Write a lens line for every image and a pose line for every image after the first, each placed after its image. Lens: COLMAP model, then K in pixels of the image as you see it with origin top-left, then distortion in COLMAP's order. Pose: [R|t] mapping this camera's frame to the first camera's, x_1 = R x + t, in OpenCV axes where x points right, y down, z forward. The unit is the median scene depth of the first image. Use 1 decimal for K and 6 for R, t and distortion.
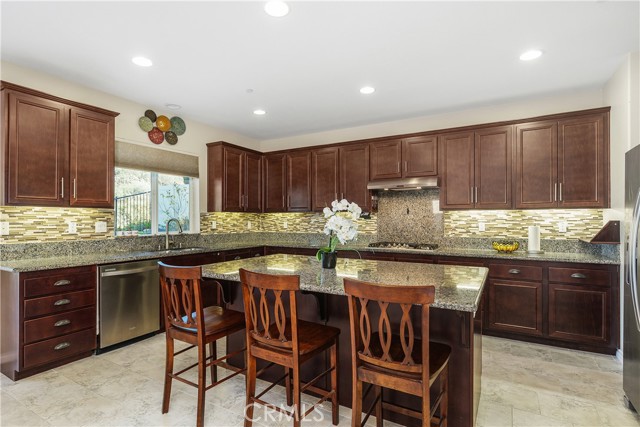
lens RADIAL K [[317.7, 0, 321.3], [0, 317.7, 218.9], [0, 0, 1]] dist [-0.045923, -0.000040]
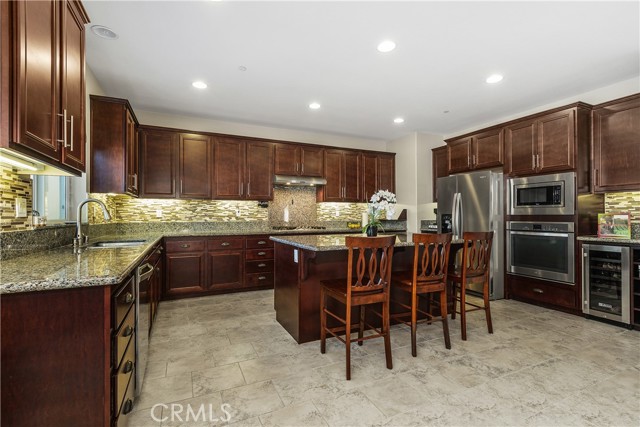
lens RADIAL K [[308.7, 0, 320.0], [0, 308.7, 213.5], [0, 0, 1]] dist [0.001629, 0.000263]
pose [[0.522863, 0.007790, 0.852381, -0.792969], [0.003258, 0.999933, -0.011137, 0.039898], [-0.852411, 0.008600, 0.522802, 0.269020]]
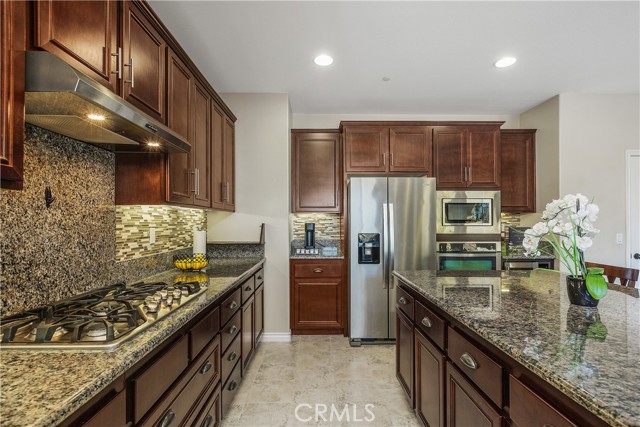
lens RADIAL K [[317.7, 0, 321.3], [0, 317.7, 218.9], [0, 0, 1]] dist [-0.045923, -0.000040]
pose [[-0.552450, 0.005779, 0.833526, -0.131743], [0.001335, 0.999981, -0.006048, -0.001813], [-0.833545, -0.002229, -0.552447, 1.016545]]
